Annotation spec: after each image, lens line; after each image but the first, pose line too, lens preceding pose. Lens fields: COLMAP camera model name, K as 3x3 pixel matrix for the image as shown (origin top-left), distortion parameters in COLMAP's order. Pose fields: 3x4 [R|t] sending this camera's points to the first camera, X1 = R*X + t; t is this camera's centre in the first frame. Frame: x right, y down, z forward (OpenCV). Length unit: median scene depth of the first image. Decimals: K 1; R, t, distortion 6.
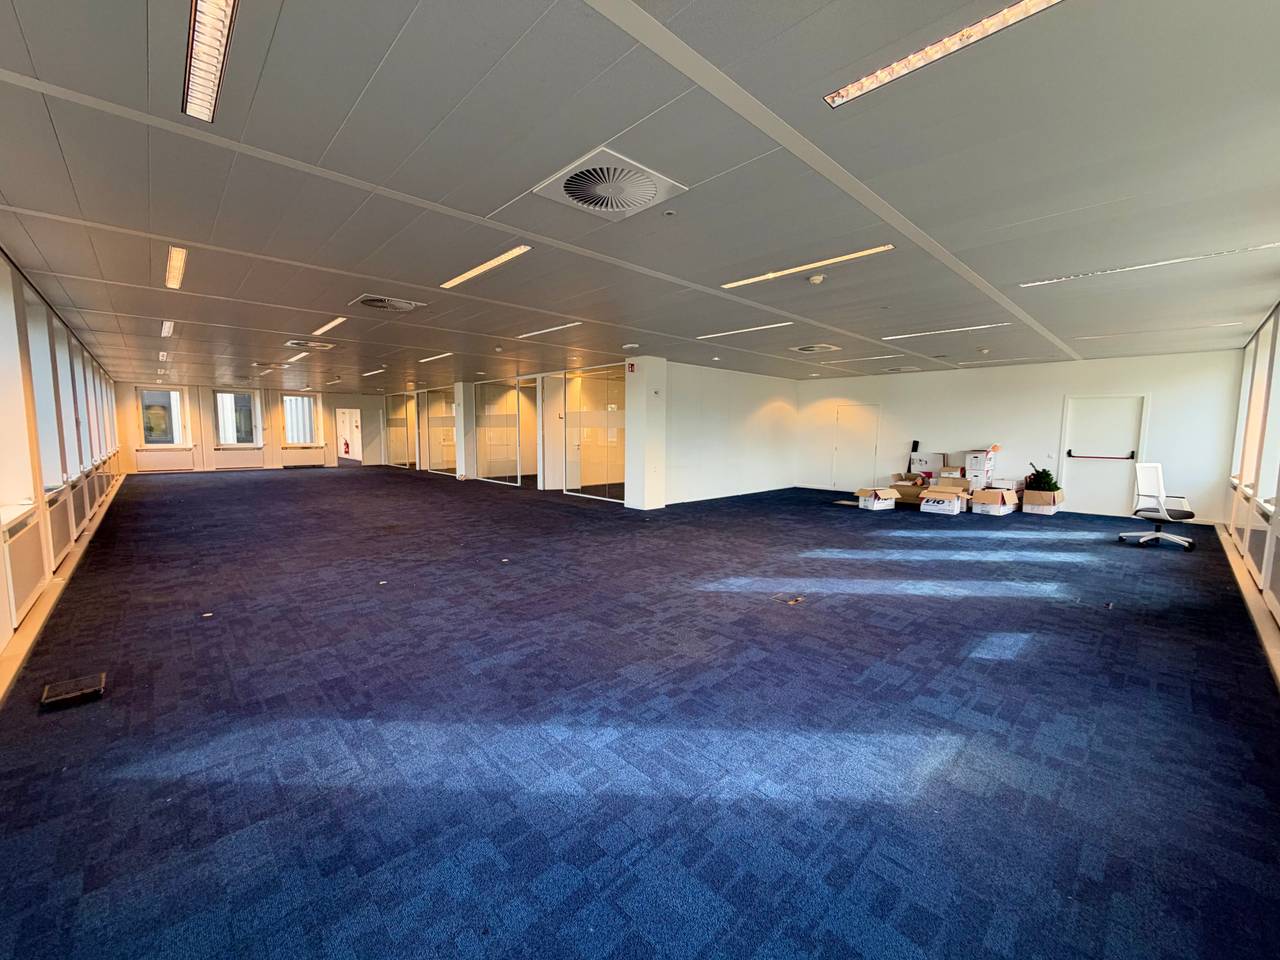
lens RADIAL K [[507.8, 0, 635.5], [0, 507.8, 481.8], [0, 0, 1]] dist [0.001754, -0.000549]
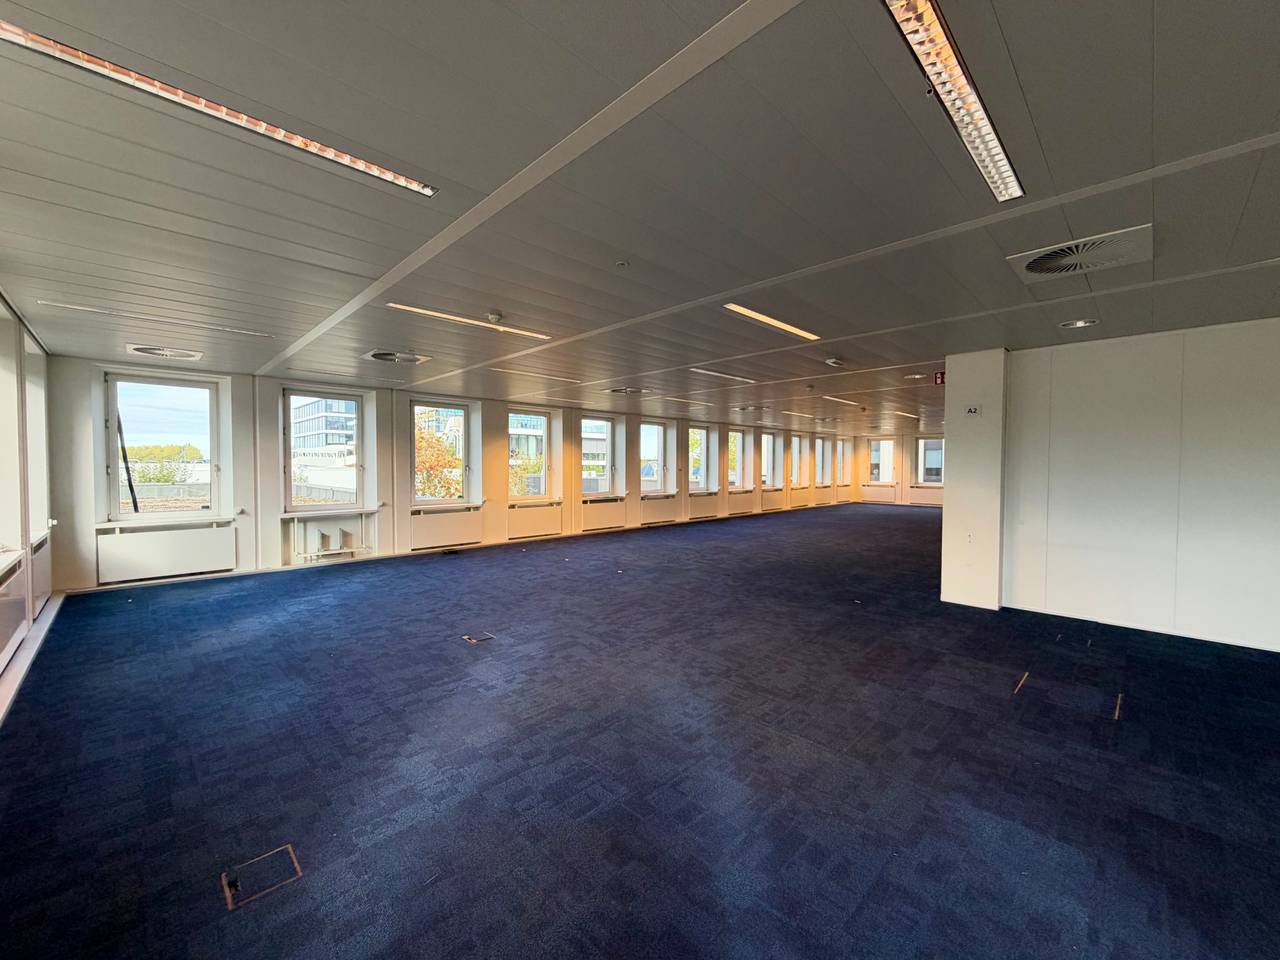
lens RADIAL K [[507.8, 0, 638.2], [0, 507.8, 476.4], [0, 0, 1]] dist [0.001754, -0.000549]
pose [[0.024900, 0.013548, -0.999598, 1.202522], [-0.102956, 0.994626, 0.010916, -0.123122], [0.994374, 0.102643, 0.026161, 1.143884]]
